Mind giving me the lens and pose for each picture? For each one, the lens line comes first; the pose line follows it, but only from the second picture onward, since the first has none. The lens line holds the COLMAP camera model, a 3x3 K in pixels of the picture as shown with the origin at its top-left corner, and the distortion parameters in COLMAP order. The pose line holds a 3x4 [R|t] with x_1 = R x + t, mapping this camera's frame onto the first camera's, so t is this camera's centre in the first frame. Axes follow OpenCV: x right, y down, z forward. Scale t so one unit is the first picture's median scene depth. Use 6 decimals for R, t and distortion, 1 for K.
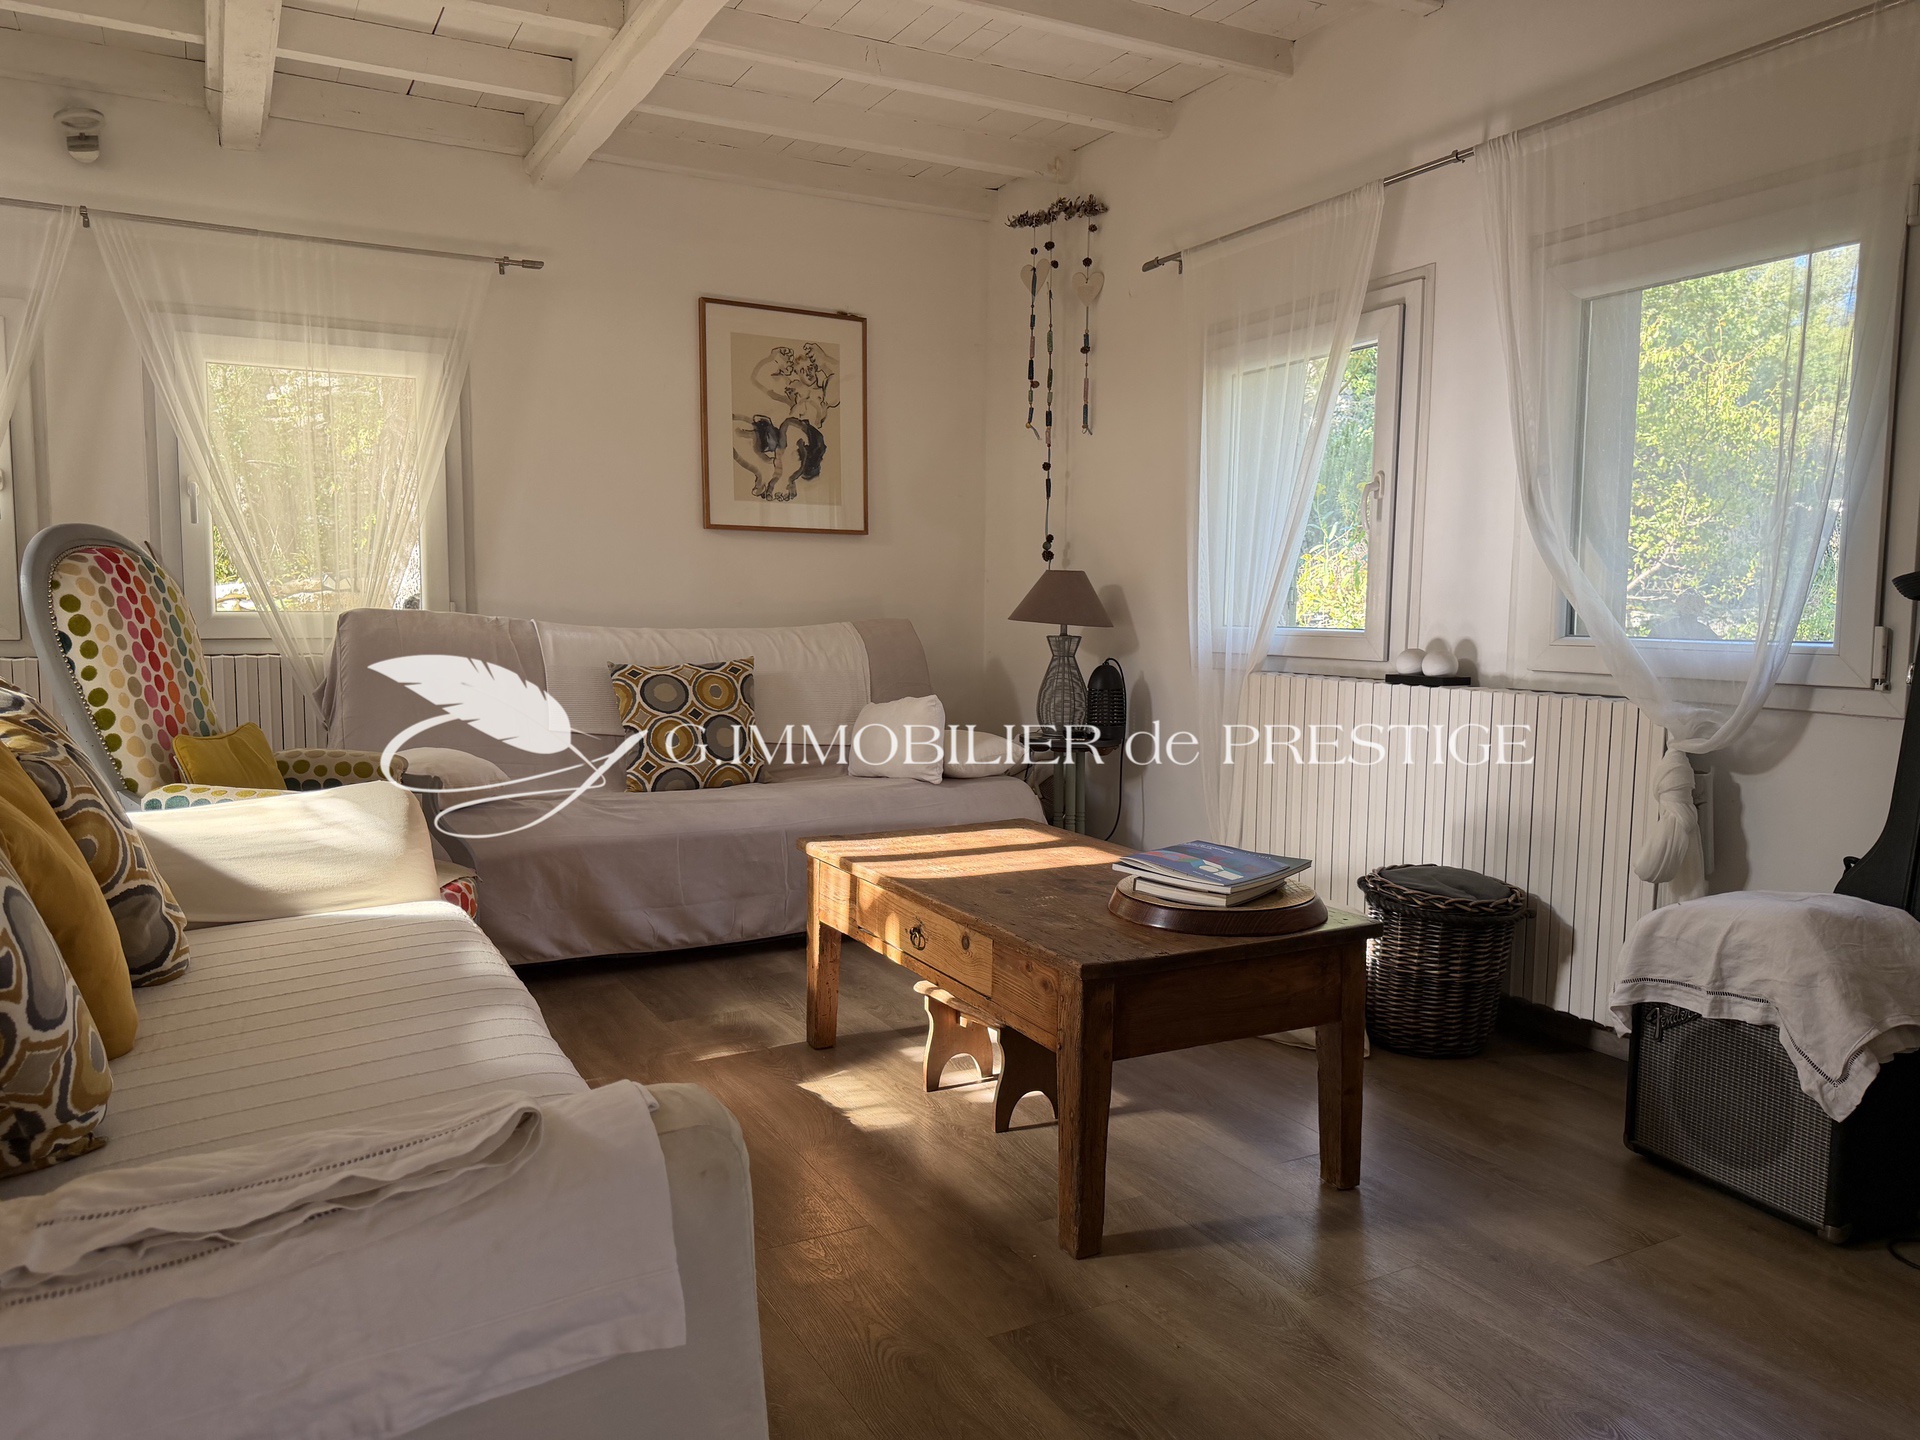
lens RADIAL K [[1359.5, 0, 966.4], [0, 1359.5, 727.8], [0, 0, 1]] dist [0.038743, -0.041587]
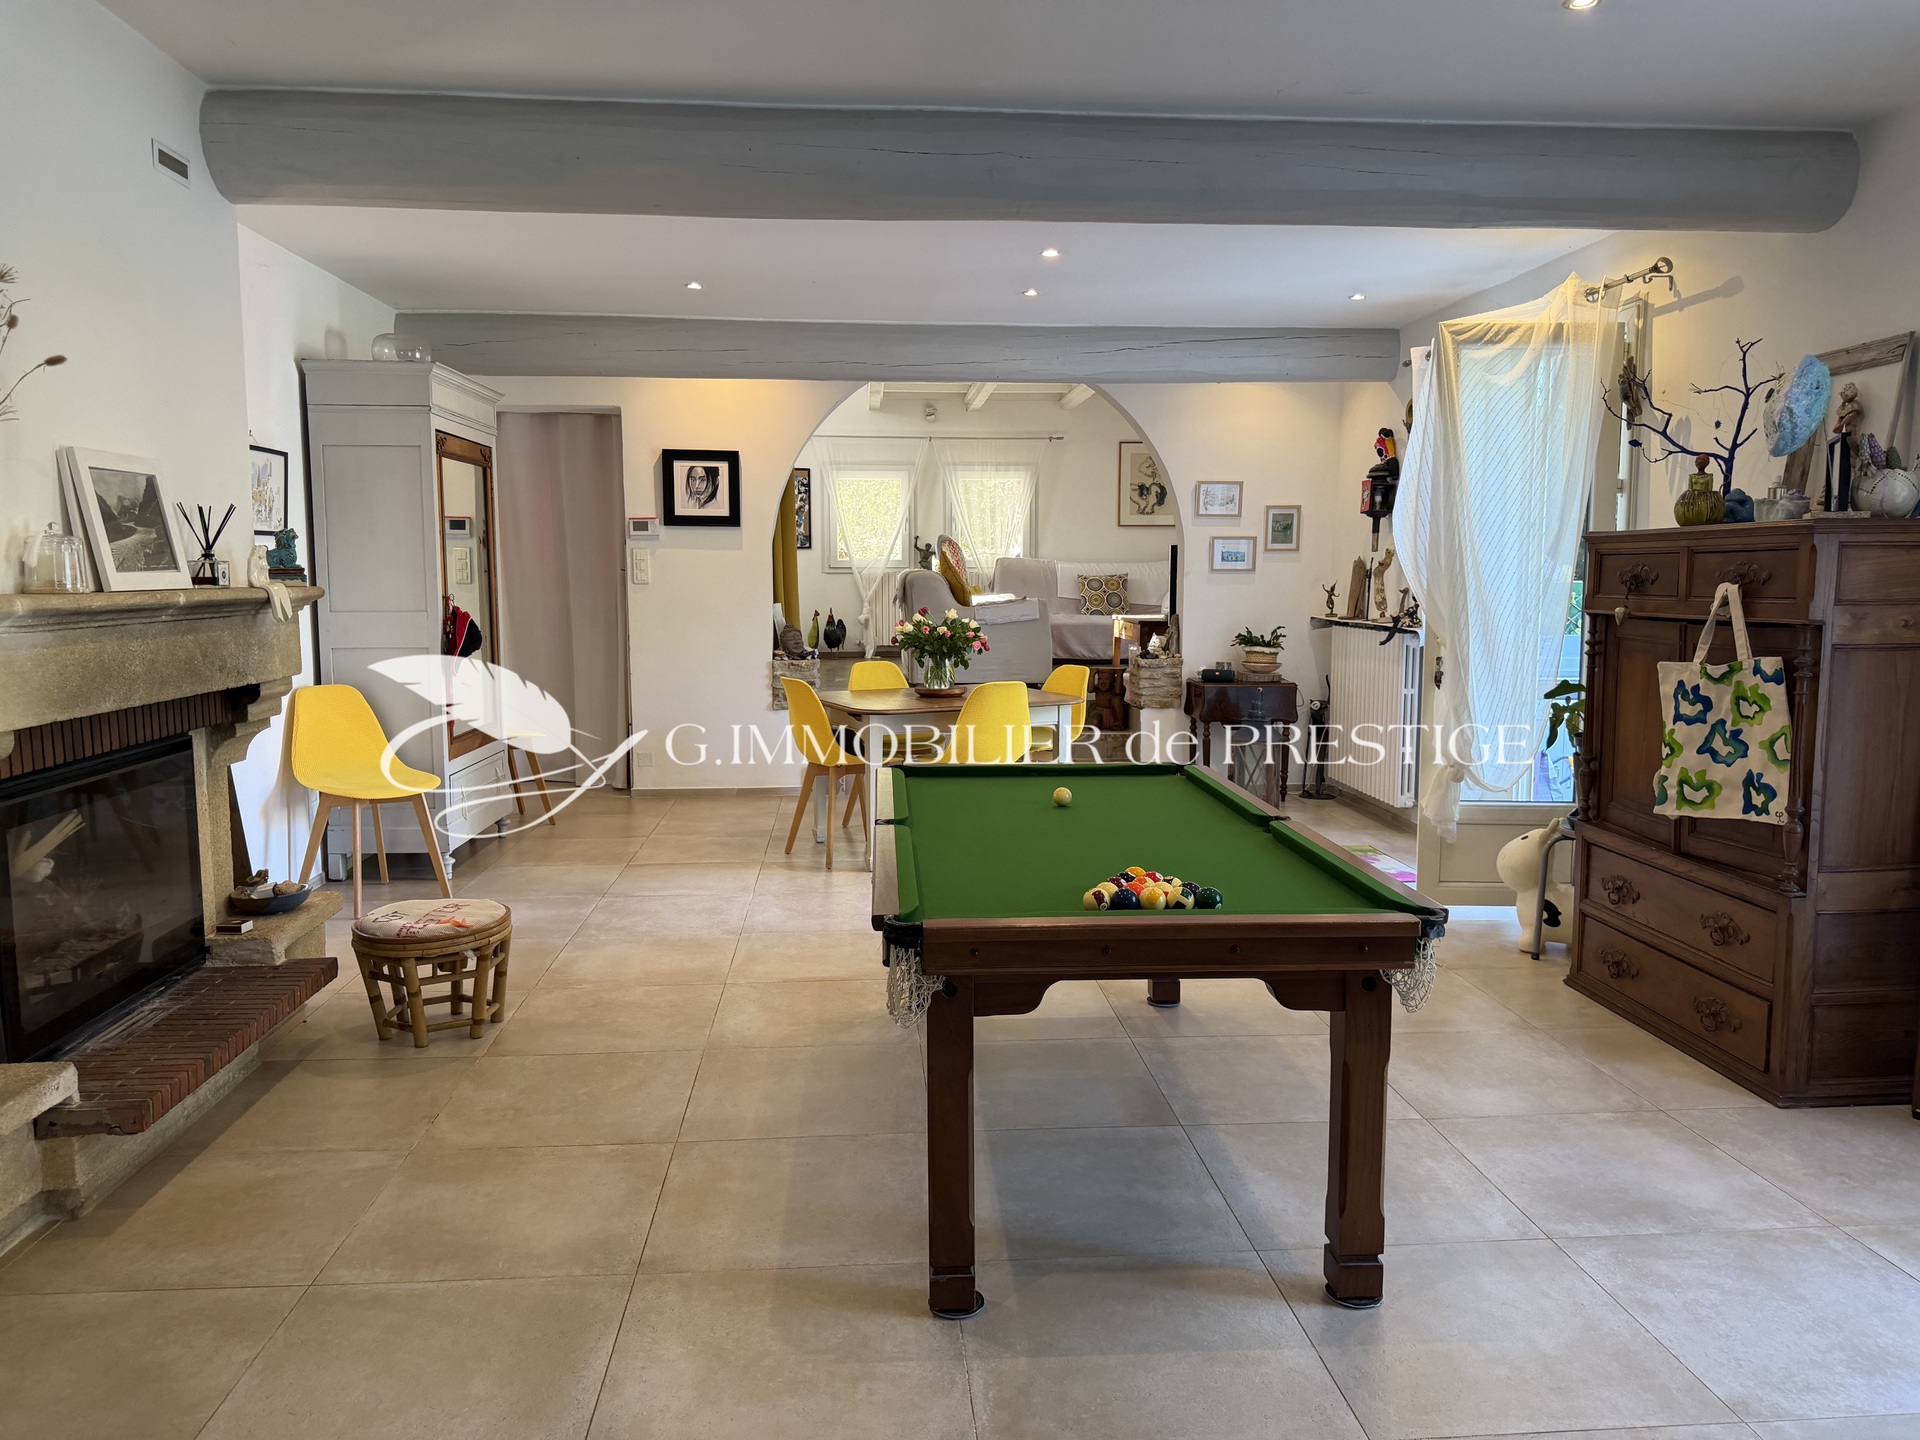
lens RADIAL K [[1359.5, 0, 960.6], [0, 1359.5, 717.0], [0, 0, 1]] dist [0.038743, -0.041587]
pose [[0.912389, 0.041778, -0.407186, 0.694572], [-0.028064, 0.998822, 0.039596, 0.145718], [0.408360, -0.024700, 0.912487, -1.746181]]
